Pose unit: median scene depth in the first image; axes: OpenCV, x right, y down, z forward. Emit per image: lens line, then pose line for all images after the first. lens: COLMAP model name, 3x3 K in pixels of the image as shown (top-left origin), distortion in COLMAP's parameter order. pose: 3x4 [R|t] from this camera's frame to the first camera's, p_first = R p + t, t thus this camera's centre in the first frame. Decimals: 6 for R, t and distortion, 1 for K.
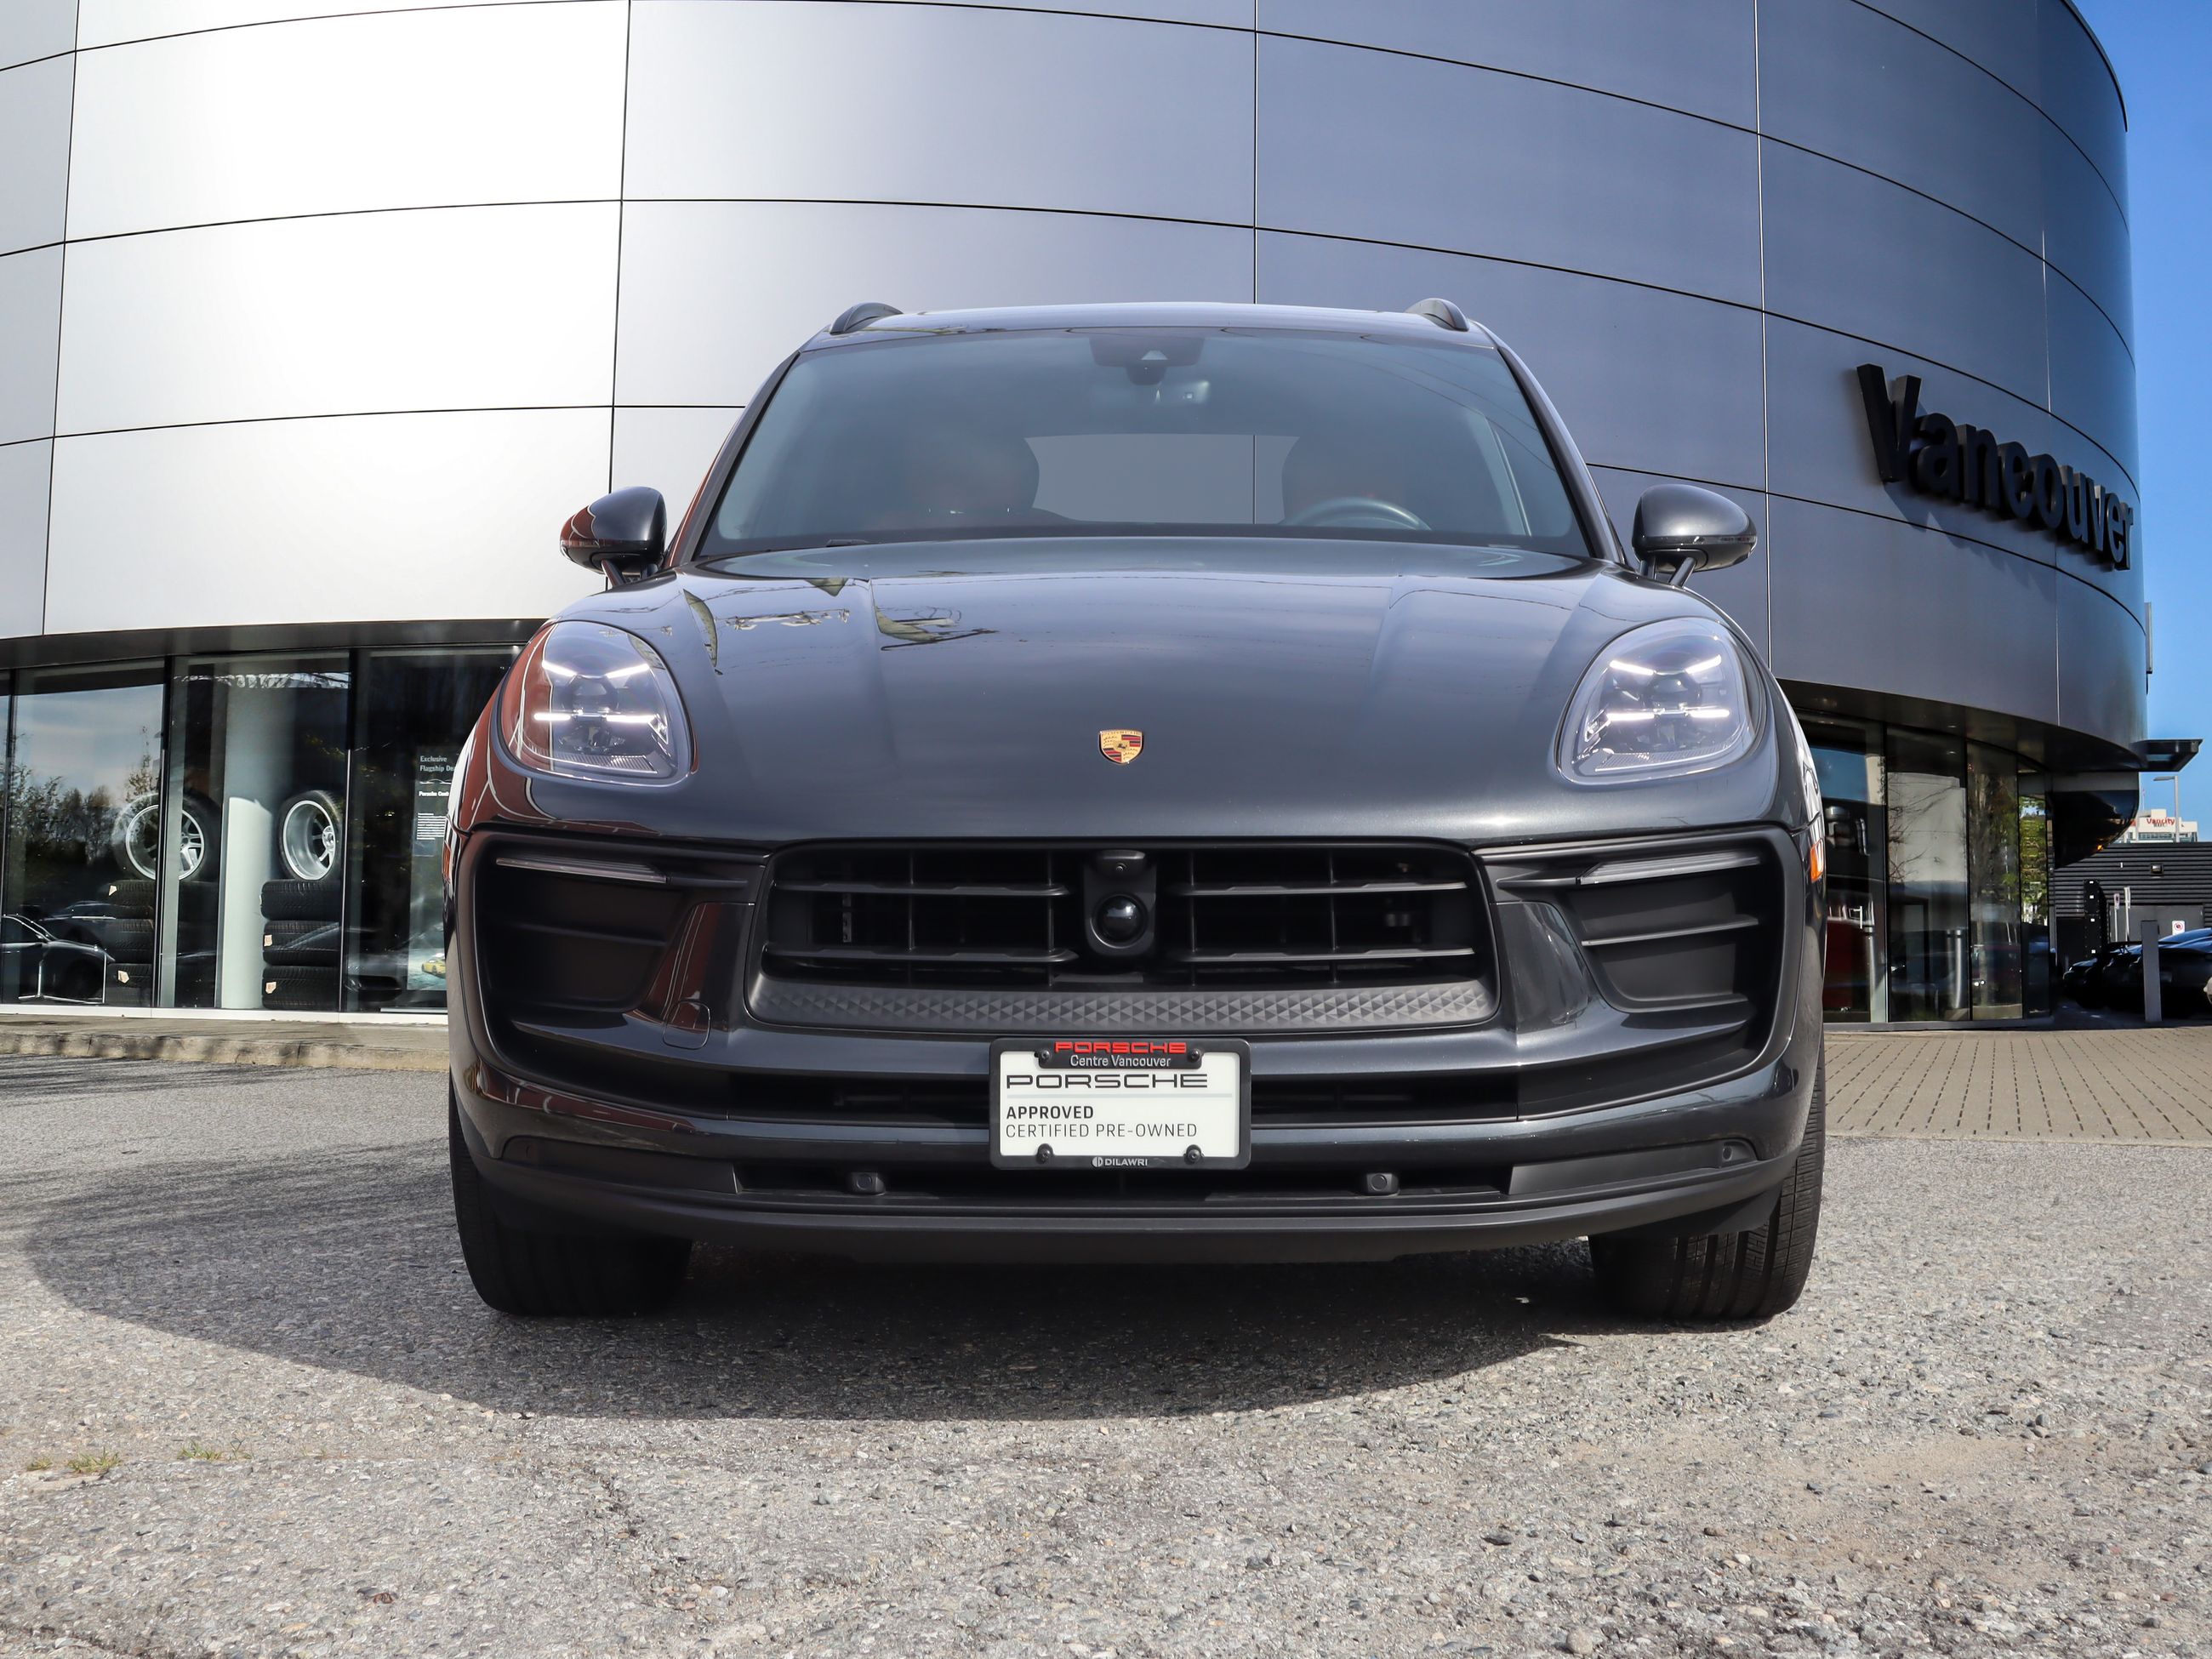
lens RADIAL K [[3809.1, 0, 1106.0], [0, 3809.1, 829.5], [0, 0, 1]] dist [-0.285200, -0.070081]
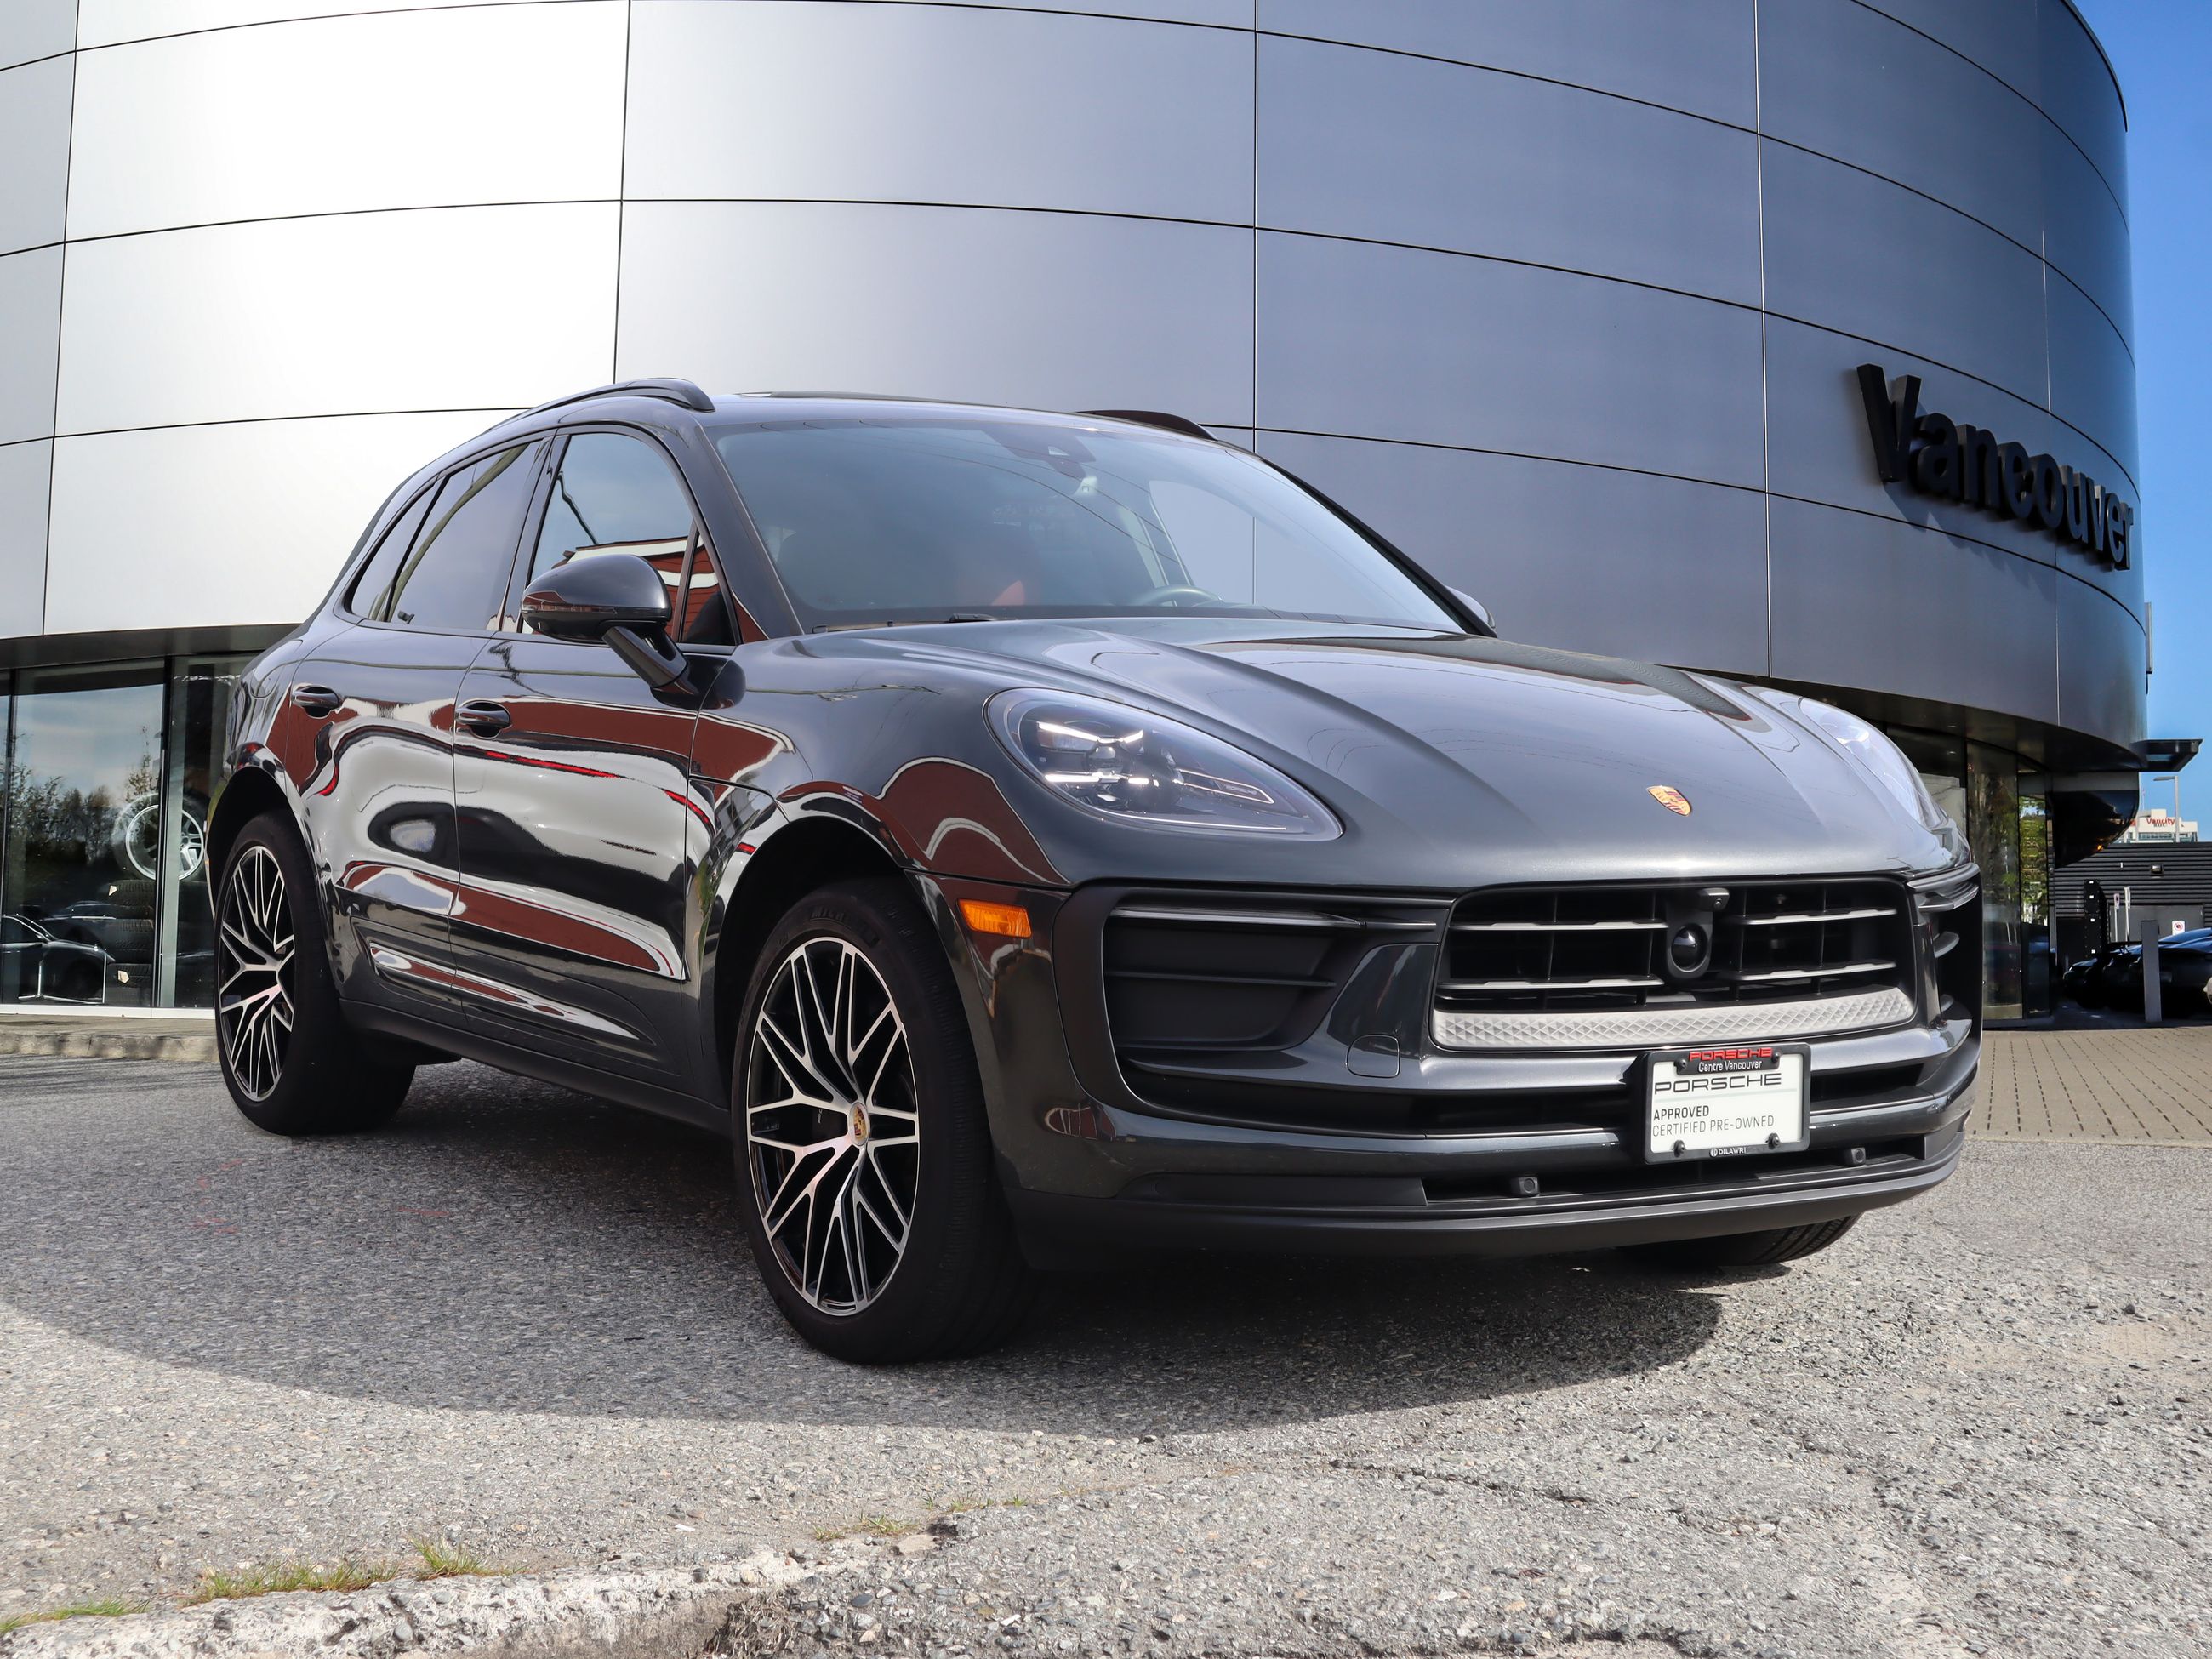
lens RADIAL K [[3809.1, 0, 1106.0], [0, 3809.1, 829.5], [0, 0, 1]] dist [-0.285200, -0.070081]
pose [[0.835123, -0.010107, 0.549970, -0.797783], [0.022821, 0.999607, -0.016283, 0.002269], [-0.549589, 0.026149, 0.835026, 0.125836]]
